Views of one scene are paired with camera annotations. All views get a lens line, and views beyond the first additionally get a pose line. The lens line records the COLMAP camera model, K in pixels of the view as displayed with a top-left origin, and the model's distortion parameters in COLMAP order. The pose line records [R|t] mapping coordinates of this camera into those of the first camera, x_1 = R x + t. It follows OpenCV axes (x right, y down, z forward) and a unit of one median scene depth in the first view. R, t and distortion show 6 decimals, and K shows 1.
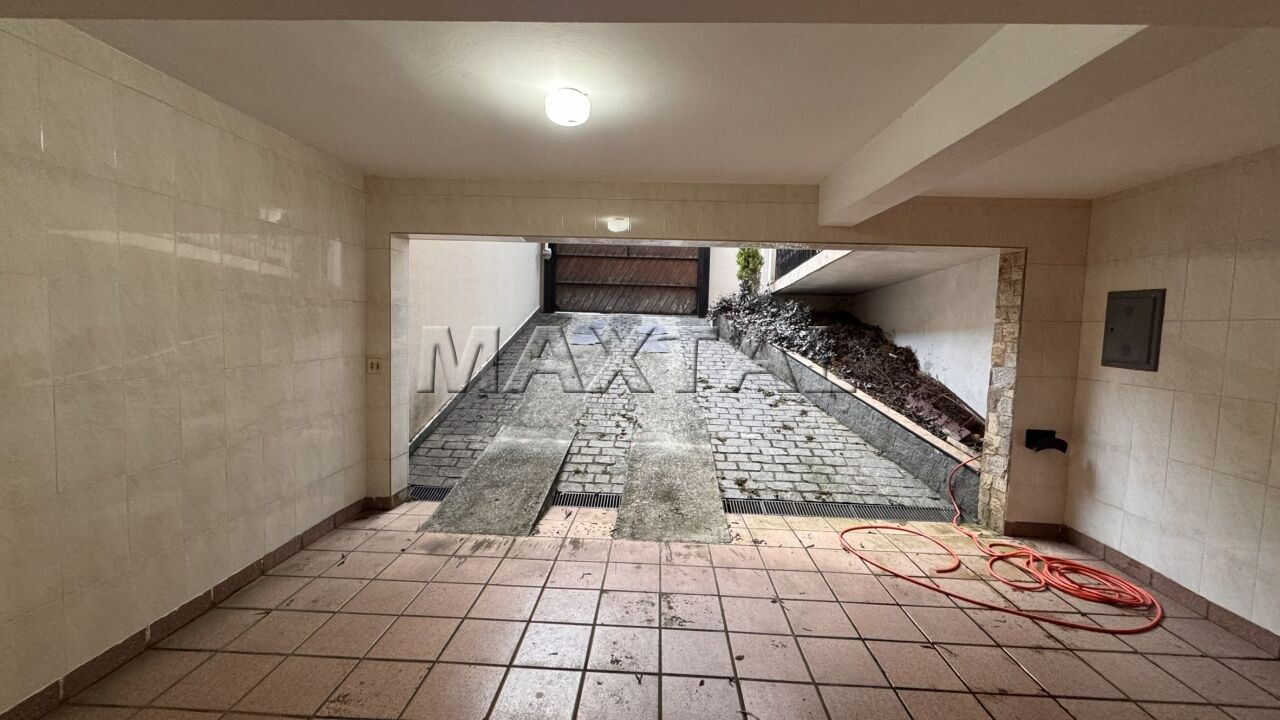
lens RADIAL K [[507.8, 0, 644.1], [0, 507.8, 359.4], [0, 0, 1]] dist [-0.000924, -0.000030]
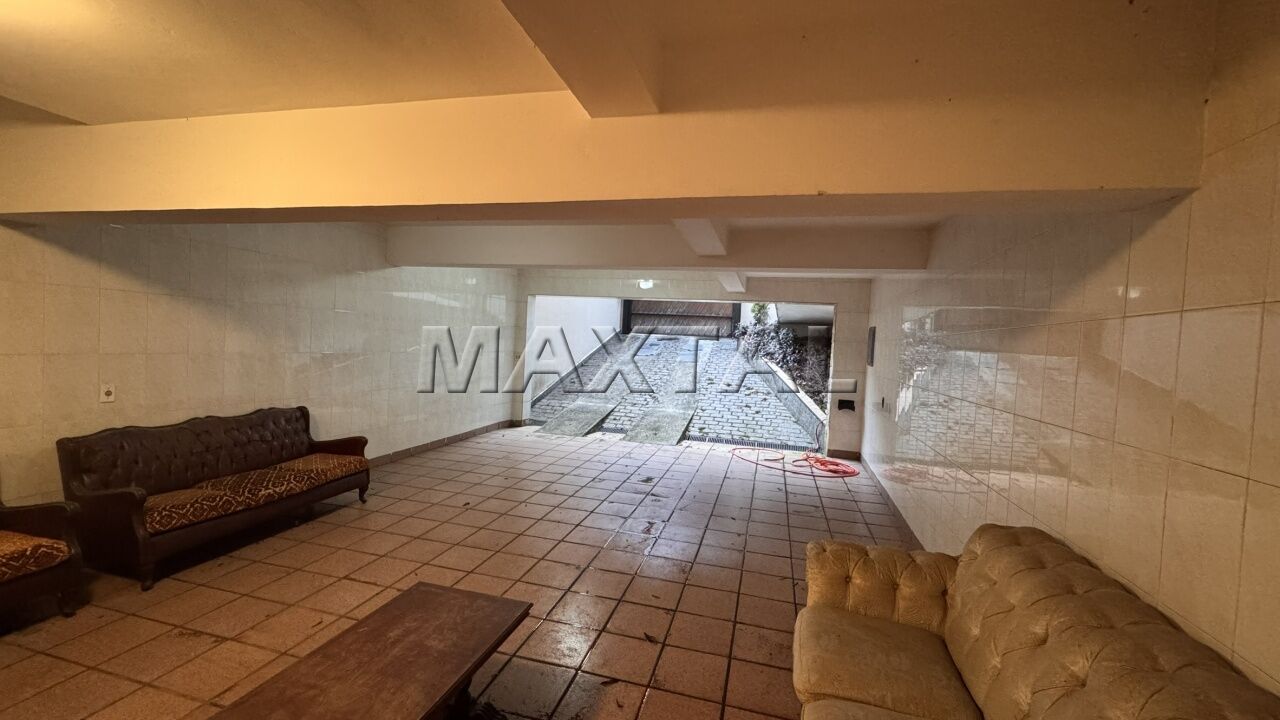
lens RADIAL K [[507.8, 0, 638.9], [0, 507.8, 358.5], [0, 0, 1]] dist [-0.000924, -0.000030]
pose [[0.973682, 0.025321, -0.226500, 0.365409], [-0.036035, 0.998412, -0.043295, 0.076746], [0.225045, 0.050317, 0.973048, -0.785922]]
